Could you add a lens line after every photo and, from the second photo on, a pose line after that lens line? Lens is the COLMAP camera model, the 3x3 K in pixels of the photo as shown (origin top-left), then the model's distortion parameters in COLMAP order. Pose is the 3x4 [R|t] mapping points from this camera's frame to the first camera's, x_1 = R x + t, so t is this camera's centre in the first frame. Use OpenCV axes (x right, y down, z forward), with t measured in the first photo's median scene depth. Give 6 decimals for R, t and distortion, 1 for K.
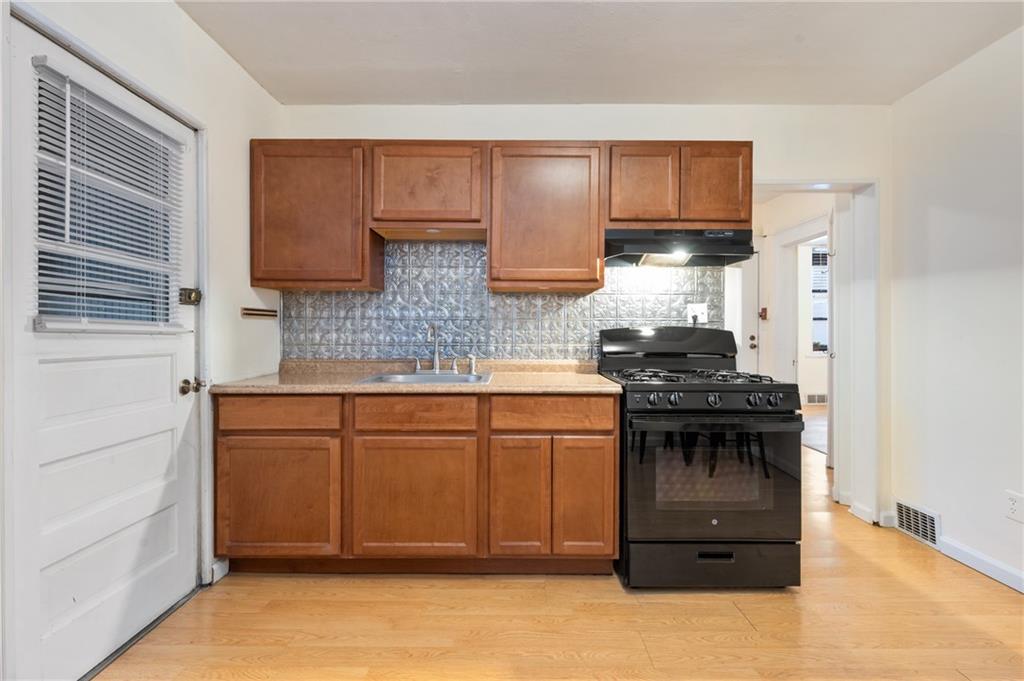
lens RADIAL K [[451.8, 0, 511.0], [0, 451.8, 331.9], [0, 0, 1]] dist [-0.003977, -0.000444]
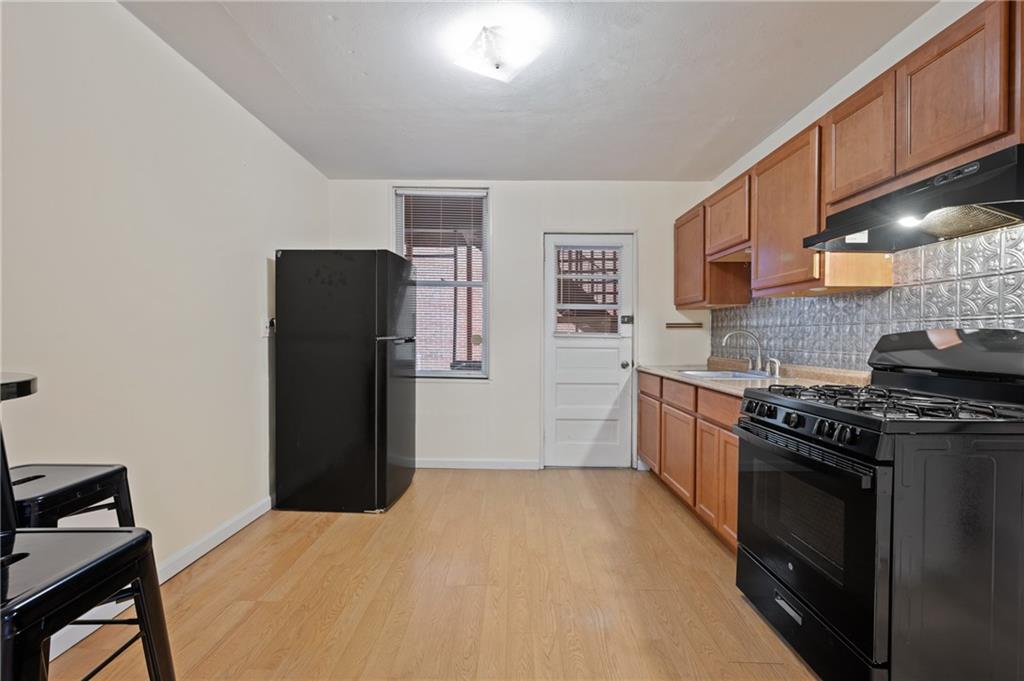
lens RADIAL K [[444.6, 0, 512.0], [0, 444.6, 340.5], [0, 0, 1]] dist [-0.000082, 0.000060]
pose [[0.004707, 0.007034, -0.999964, 1.062339], [-0.003352, 0.999970, 0.007019, 0.001474], [0.999983, 0.003319, 0.004730, 0.406273]]
